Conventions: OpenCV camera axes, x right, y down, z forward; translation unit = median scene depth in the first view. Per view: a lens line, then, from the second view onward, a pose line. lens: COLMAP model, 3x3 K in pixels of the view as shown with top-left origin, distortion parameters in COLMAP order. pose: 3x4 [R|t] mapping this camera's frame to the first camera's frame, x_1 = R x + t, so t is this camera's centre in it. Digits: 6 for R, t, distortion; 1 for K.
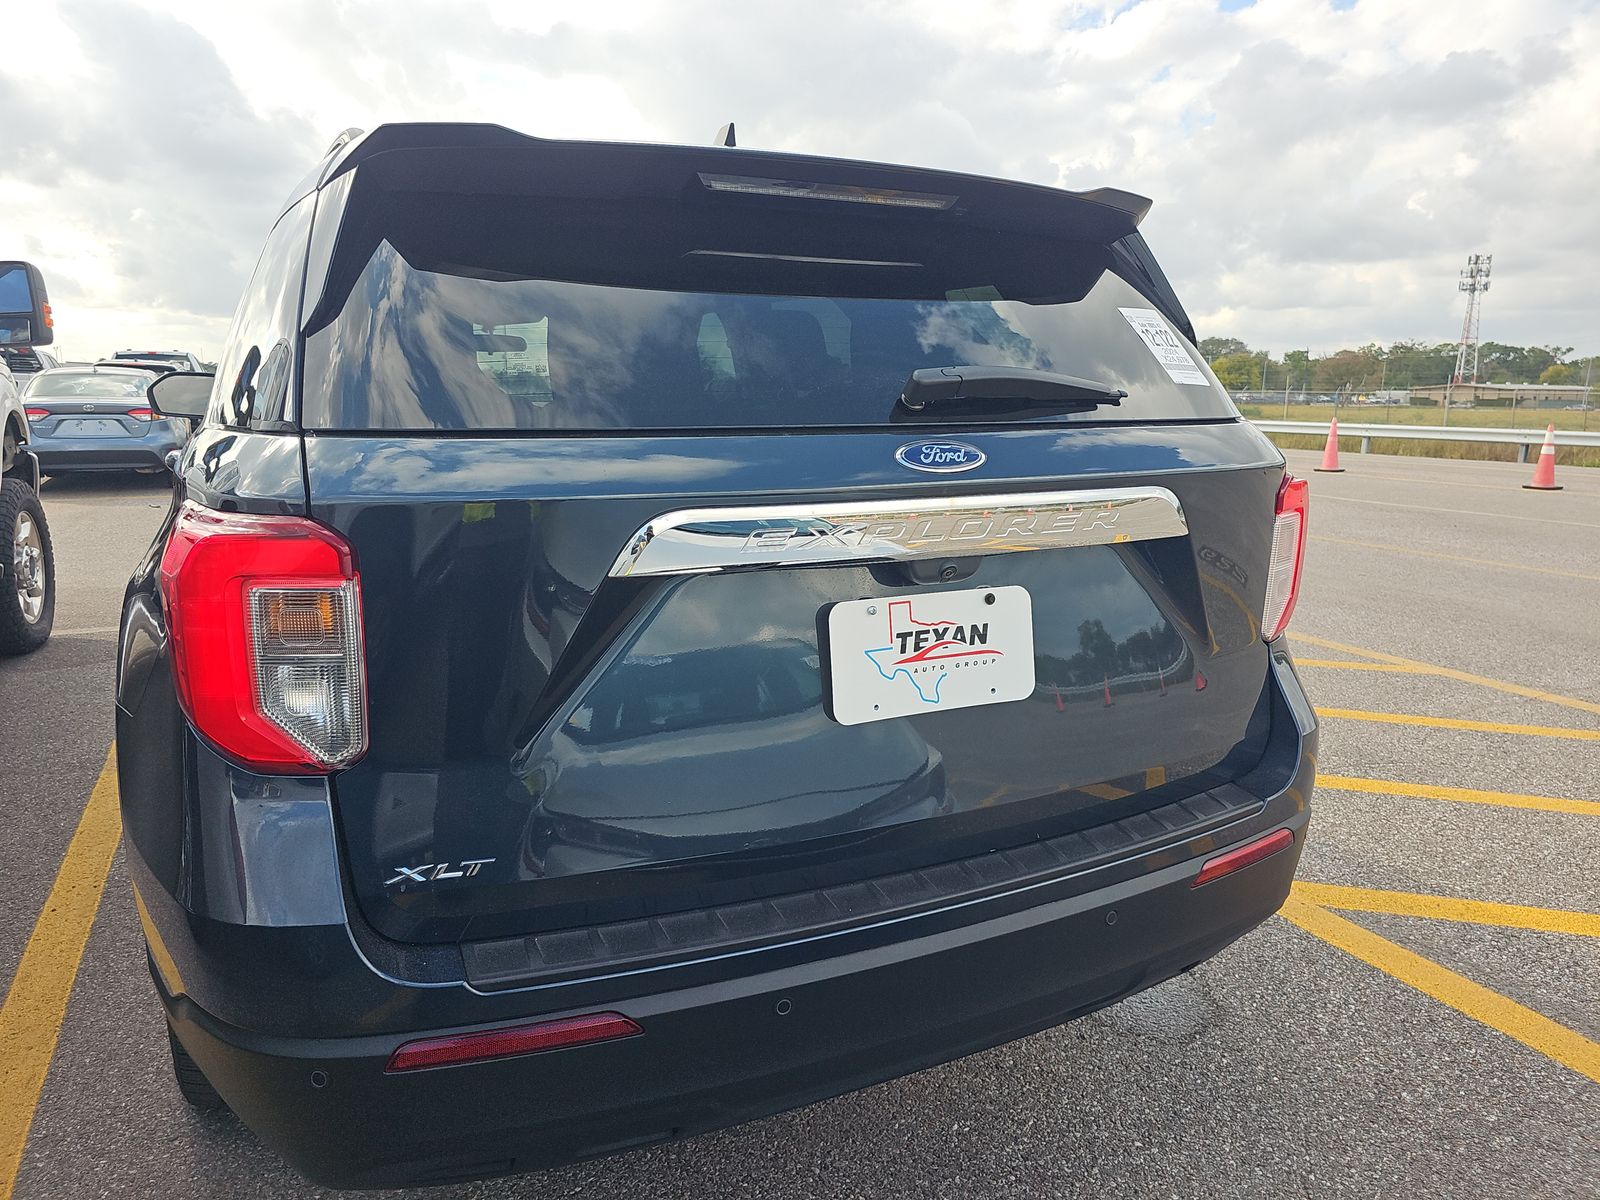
lens RADIAL K [[1166.5, 0, 787.7], [0, 1166.5, 595.4], [0, 0, 1]] dist [0.051096, -0.043210]
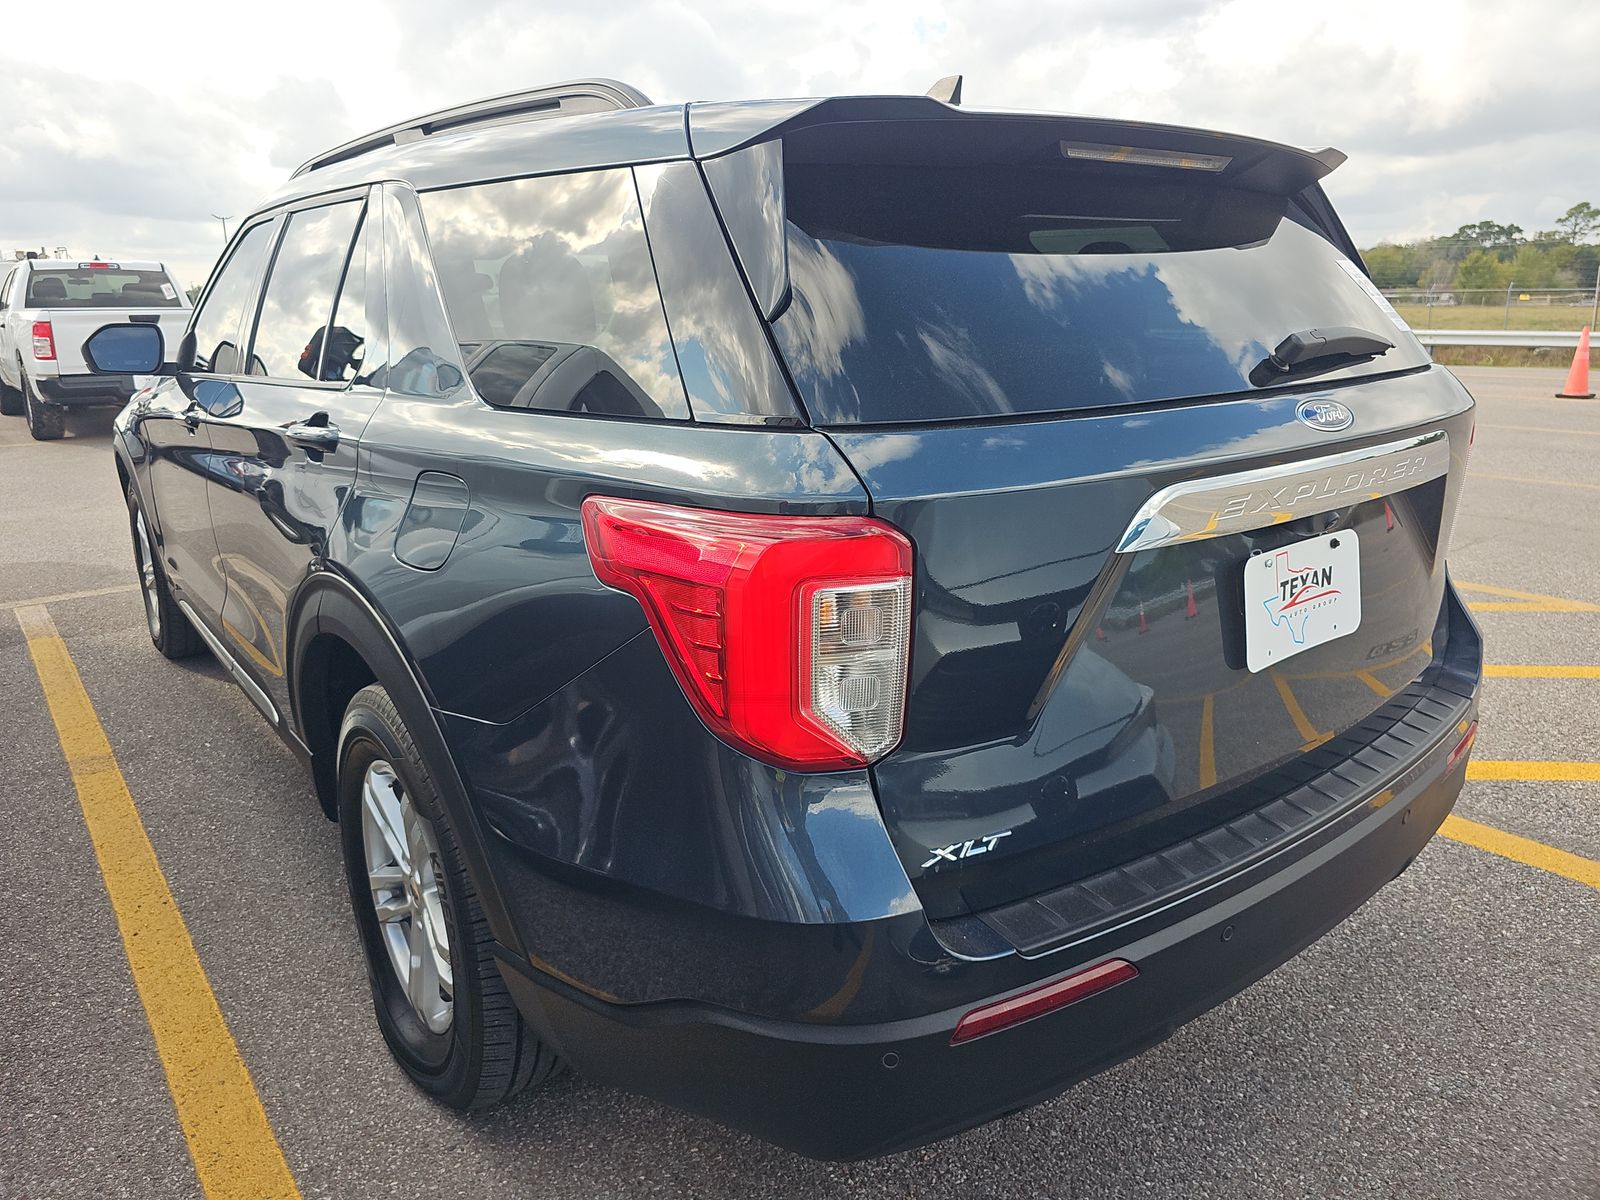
lens RADIAL K [[1166.5, 0, 787.7], [0, 1166.5, 595.4], [0, 0, 1]] dist [0.051096, -0.043210]
pose [[0.975372, -0.076290, 0.206950, -0.562227], [0.061084, 0.995009, 0.078906, -0.067511], [-0.211937, -0.064321, 0.975164, 0.039114]]
